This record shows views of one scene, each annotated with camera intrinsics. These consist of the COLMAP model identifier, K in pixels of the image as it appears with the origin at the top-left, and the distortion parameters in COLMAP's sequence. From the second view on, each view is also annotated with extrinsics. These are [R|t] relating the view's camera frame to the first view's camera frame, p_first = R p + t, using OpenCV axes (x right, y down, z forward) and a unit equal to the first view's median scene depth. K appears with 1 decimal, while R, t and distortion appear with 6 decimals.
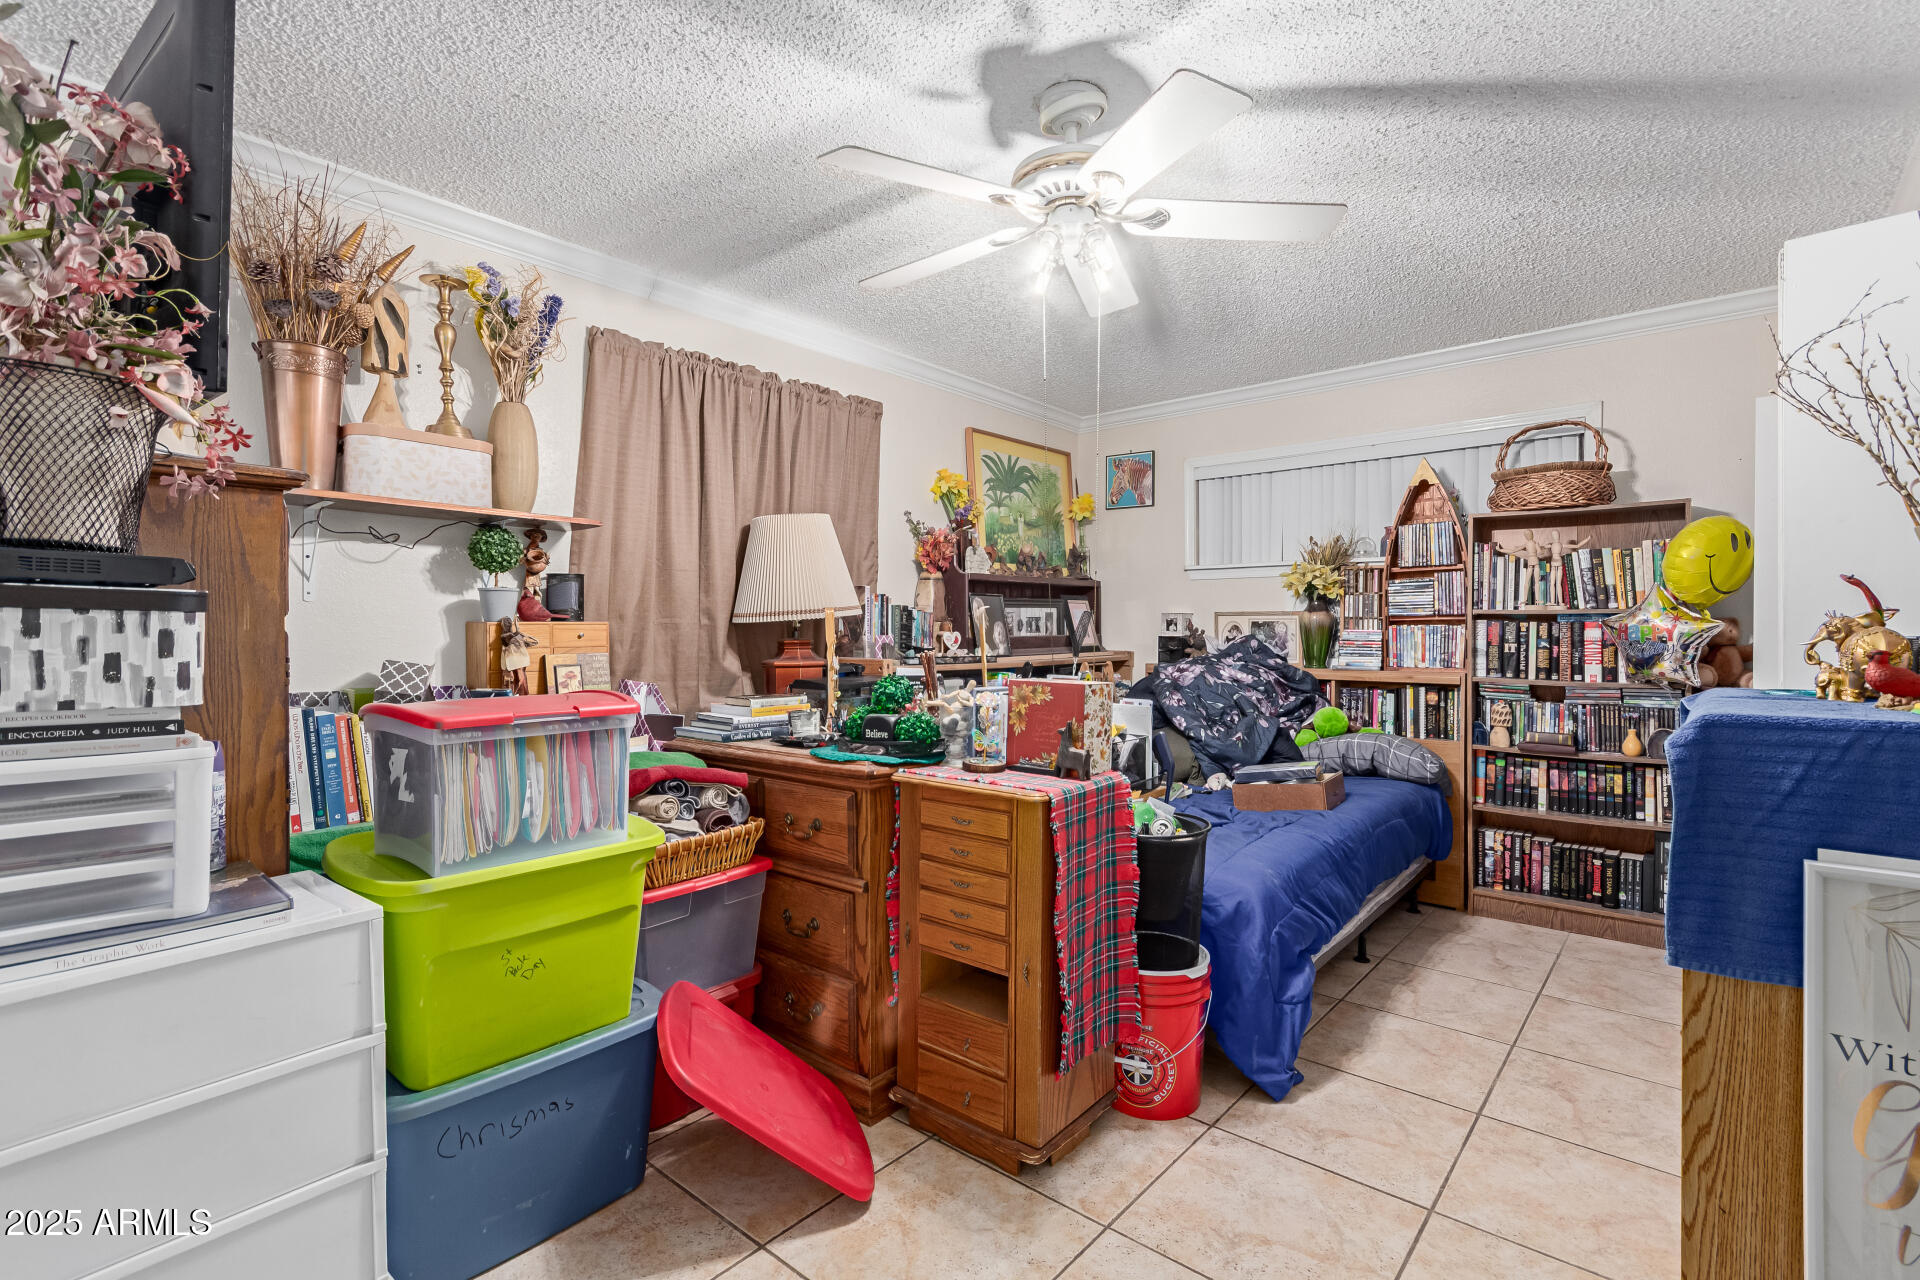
lens RADIAL K [[875.3, 0, 973.2], [0, 875.3, 635.5], [0, 0, 1]] dist [0.003436, 0.001329]
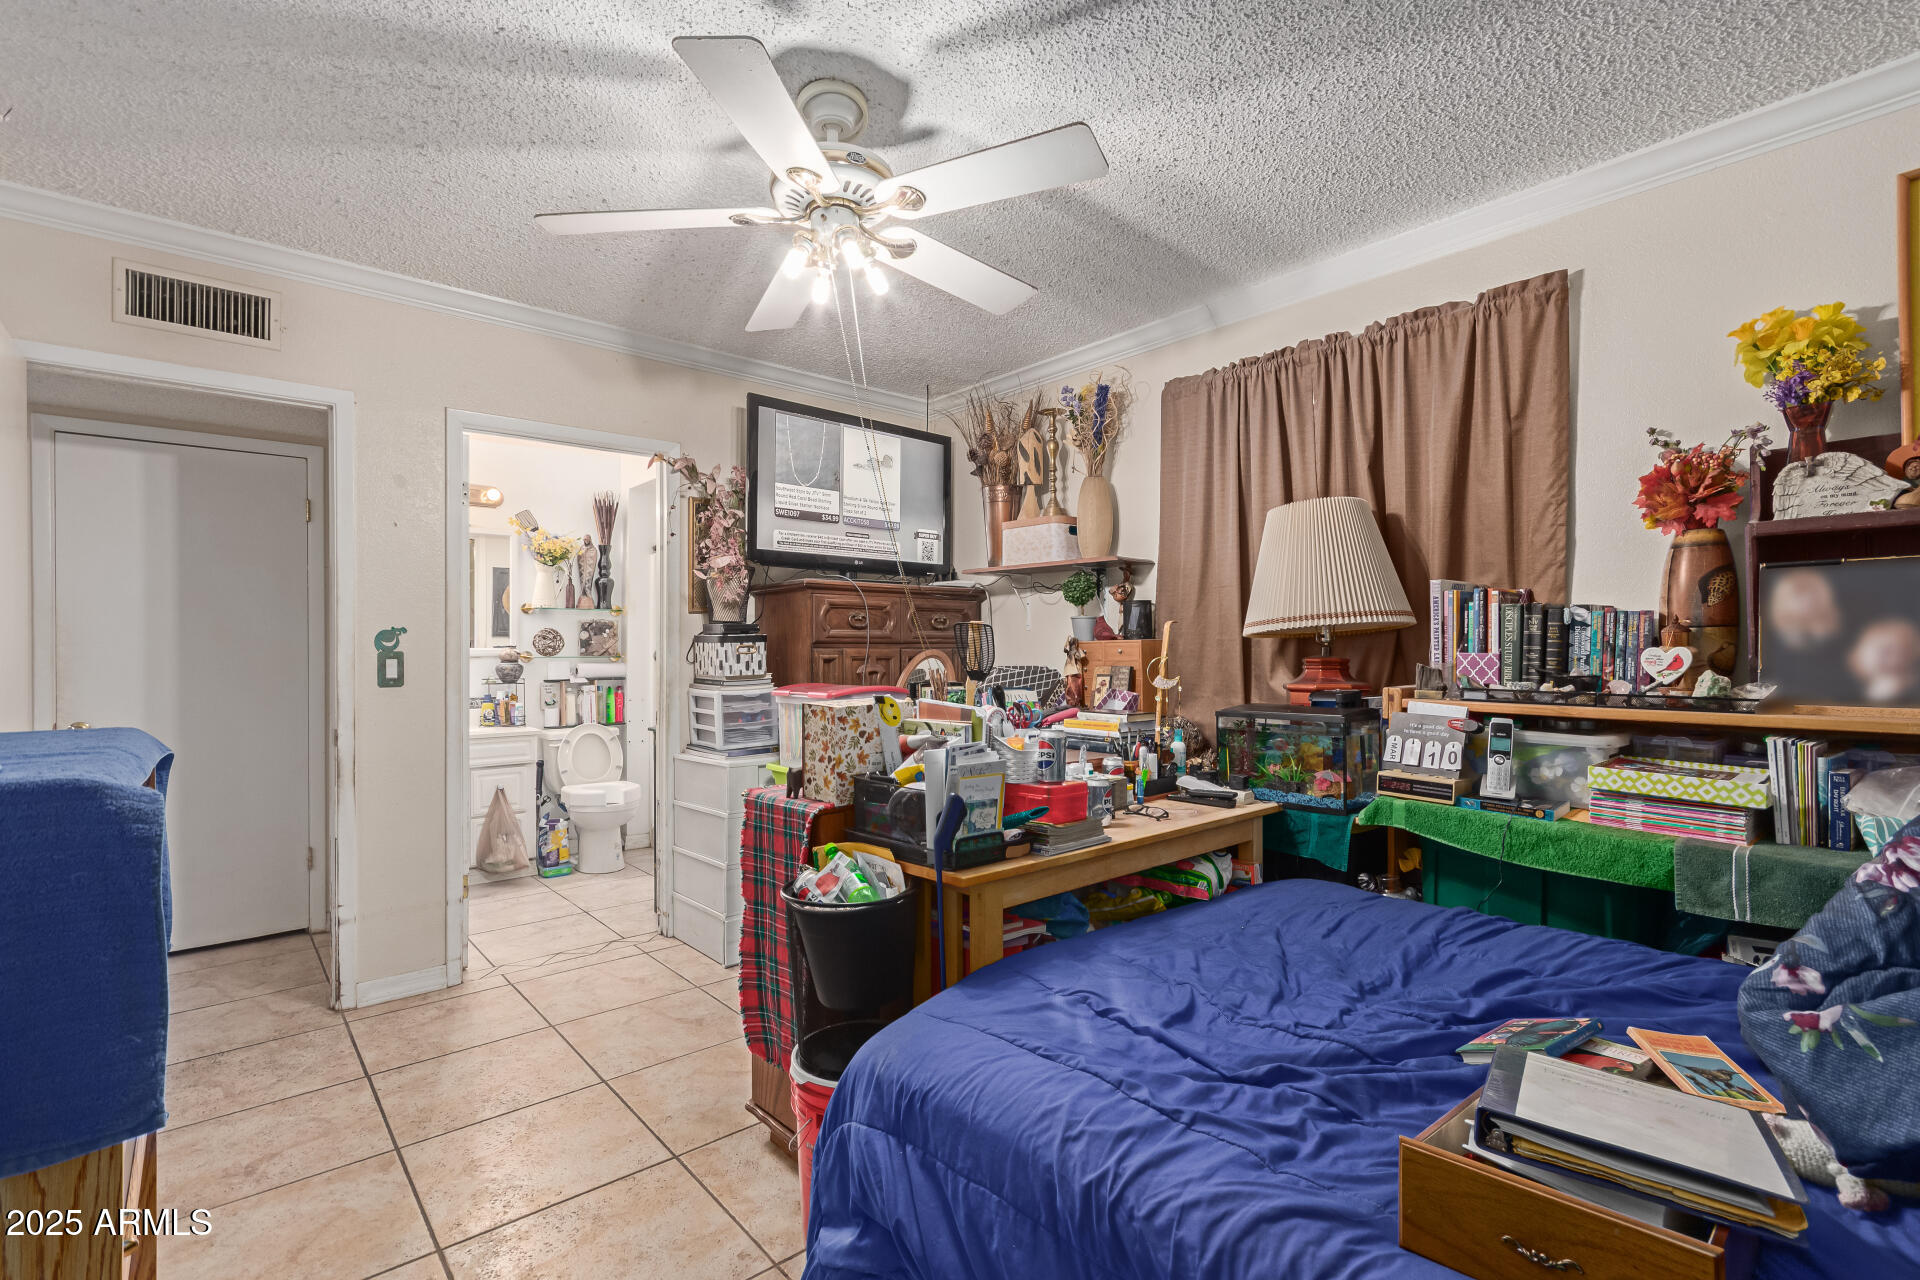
lens RADIAL K [[875.3, 0, 973.1], [0, 875.3, 647.7], [0, 0, 1]] dist [0.003436, 0.001329]
pose [[-0.143179, 0.000710, -0.989697, 0.737400], [-0.001853, 0.999998, 0.000986, -0.005847], [0.989695, 0.001975, -0.143177, 0.908090]]
